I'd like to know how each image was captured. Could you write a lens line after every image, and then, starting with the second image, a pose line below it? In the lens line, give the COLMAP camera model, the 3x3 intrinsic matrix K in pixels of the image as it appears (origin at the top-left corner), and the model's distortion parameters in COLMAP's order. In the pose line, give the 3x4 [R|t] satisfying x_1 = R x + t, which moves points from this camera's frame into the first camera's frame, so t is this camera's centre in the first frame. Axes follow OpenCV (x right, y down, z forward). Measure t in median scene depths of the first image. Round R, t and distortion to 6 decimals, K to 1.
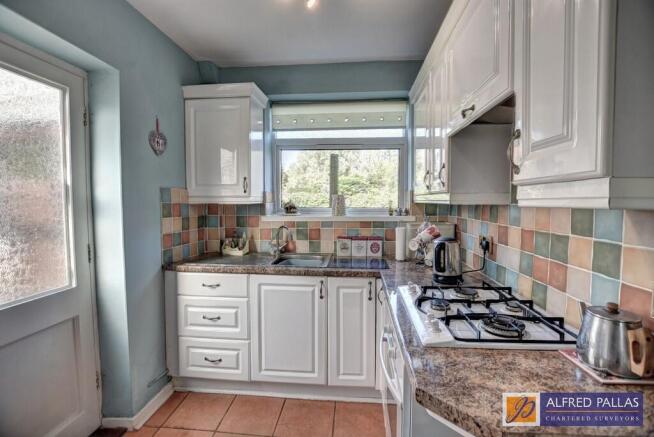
lens RADIAL K [[289.0, 0, 331.4], [0, 289.0, 219.6], [0, 0, 1]] dist [-0.027616, 0.000220]
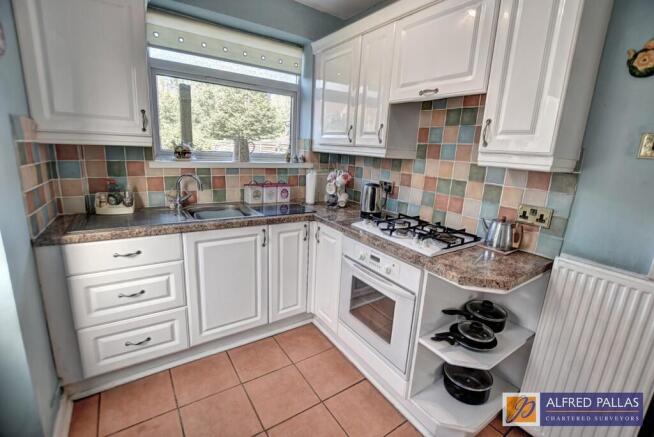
lens RADIAL K [[289.0, 0, 331.4], [0, 289.0, 219.6], [0, 0, 1]] dist [-0.027616, 0.000220]
pose [[0.774103, -0.109475, 0.623523, -0.453948], [-0.016834, 0.981026, 0.193143, -0.018886], [-0.632836, -0.160009, 0.757572, 0.088443]]
